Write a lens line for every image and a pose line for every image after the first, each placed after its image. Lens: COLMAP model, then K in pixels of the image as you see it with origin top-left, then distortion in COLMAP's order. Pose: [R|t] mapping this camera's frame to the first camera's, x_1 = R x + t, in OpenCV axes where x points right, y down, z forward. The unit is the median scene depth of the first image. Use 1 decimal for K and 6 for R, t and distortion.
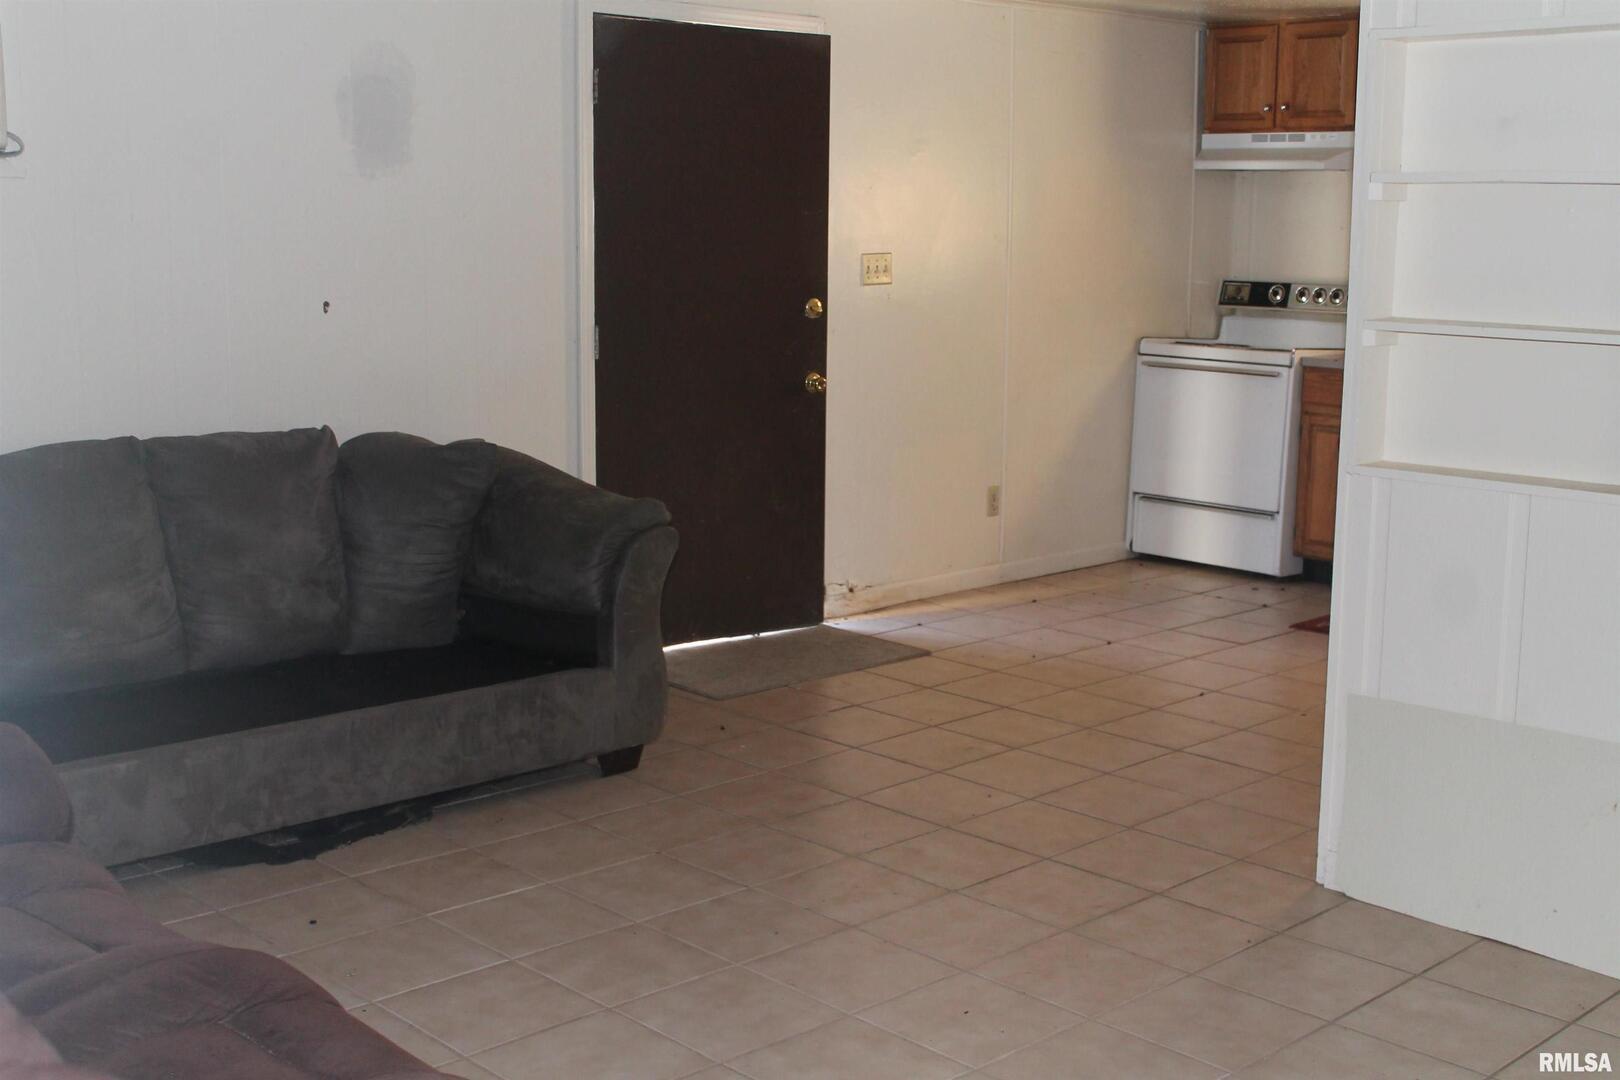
lens RADIAL K [[1871.2, 0, 810.0], [0, 1871.2, 540.0], [0, 0, 1]] dist [-0.076304, 0.030350]
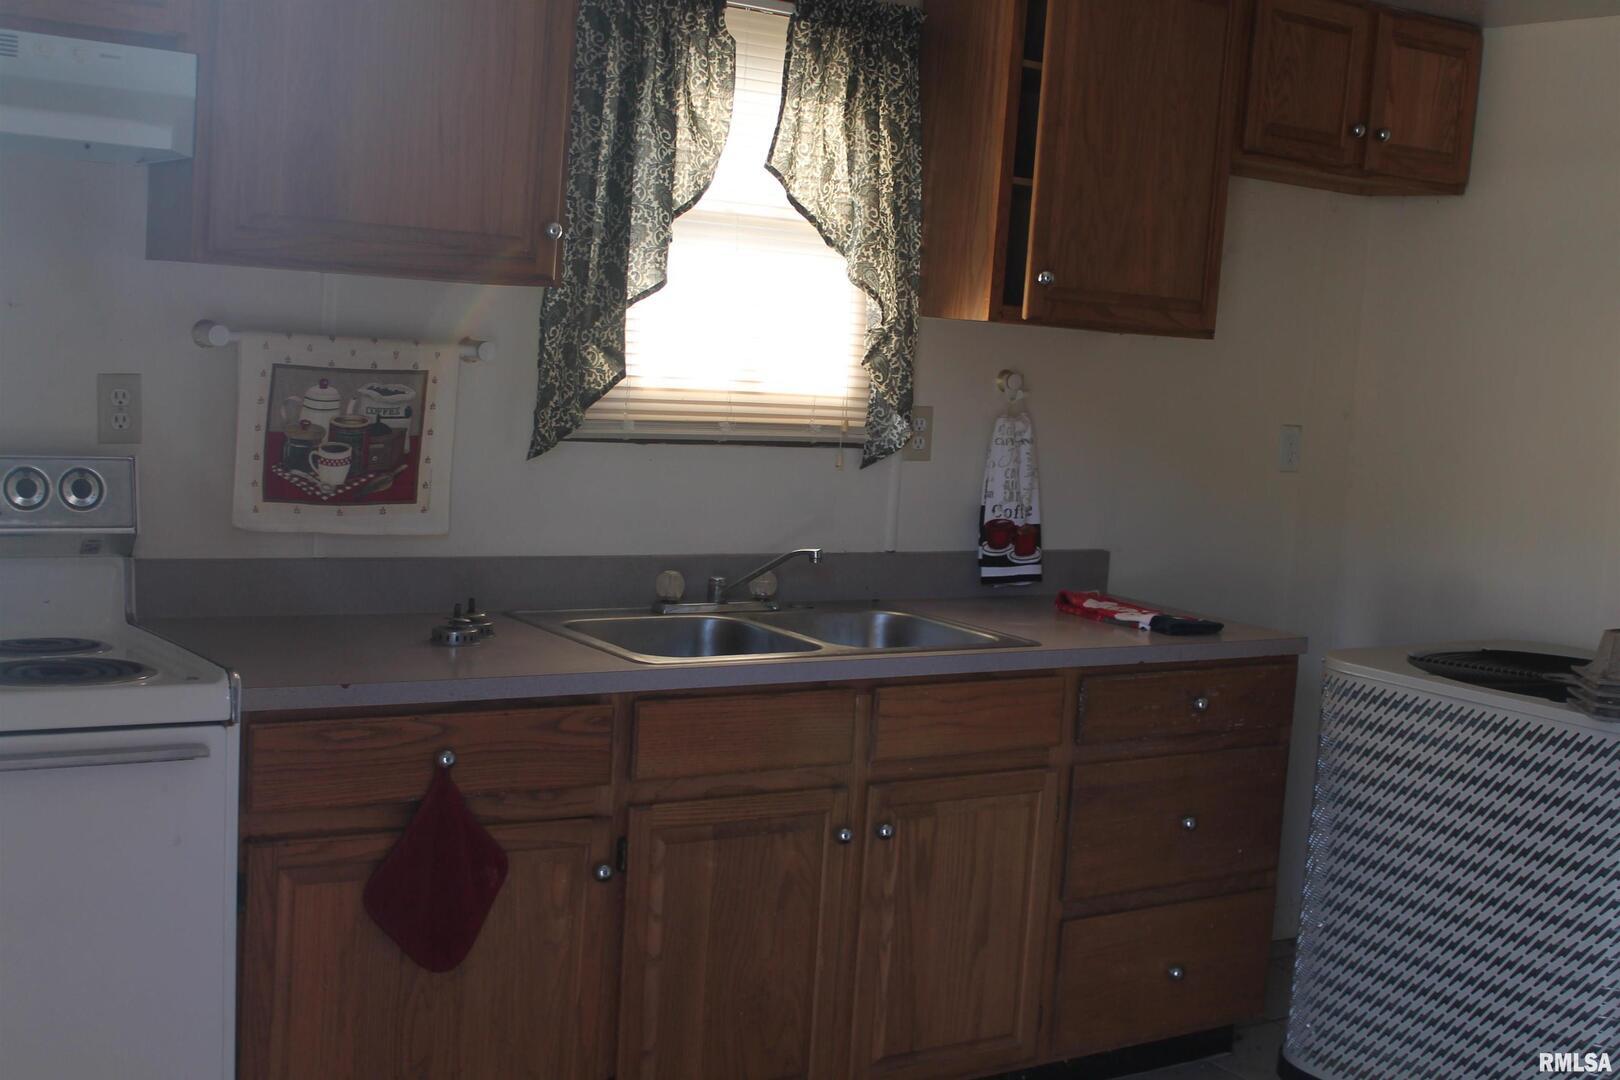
lens RADIAL K [[1871.2, 0, 810.0], [0, 1871.2, 540.0], [0, 0, 1]] dist [-0.076304, 0.030350]
pose [[0.152148, -0.098194, 0.983468, -0.056783], [0.108454, 0.990702, 0.082138, -0.138395], [-0.982389, 0.094163, 0.161383, 0.810816]]
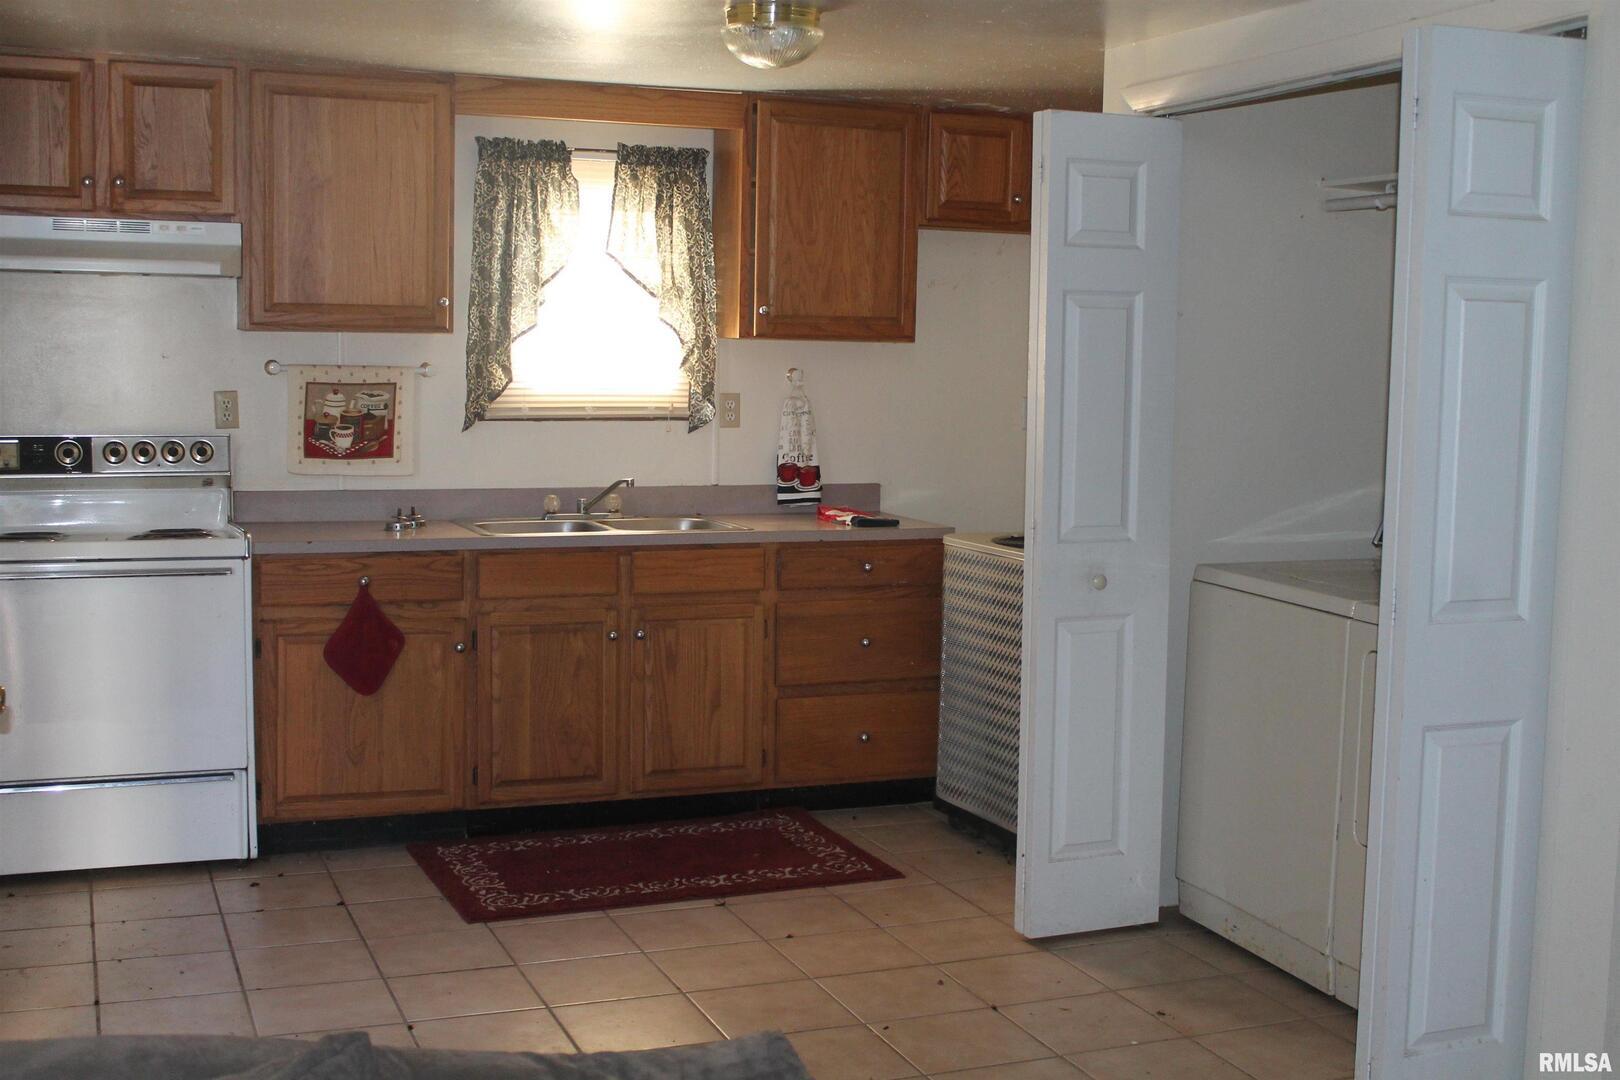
lens RADIAL K [[1871.2, 0, 810.0], [0, 1871.2, 540.0], [0, 0, 1]] dist [-0.076304, 0.030350]
pose [[0.358565, -0.088878, 0.929264, -0.298206], [0.148486, 0.988214, 0.037221, -0.091042], [-0.921620, 0.124637, 0.367536, 0.534898]]
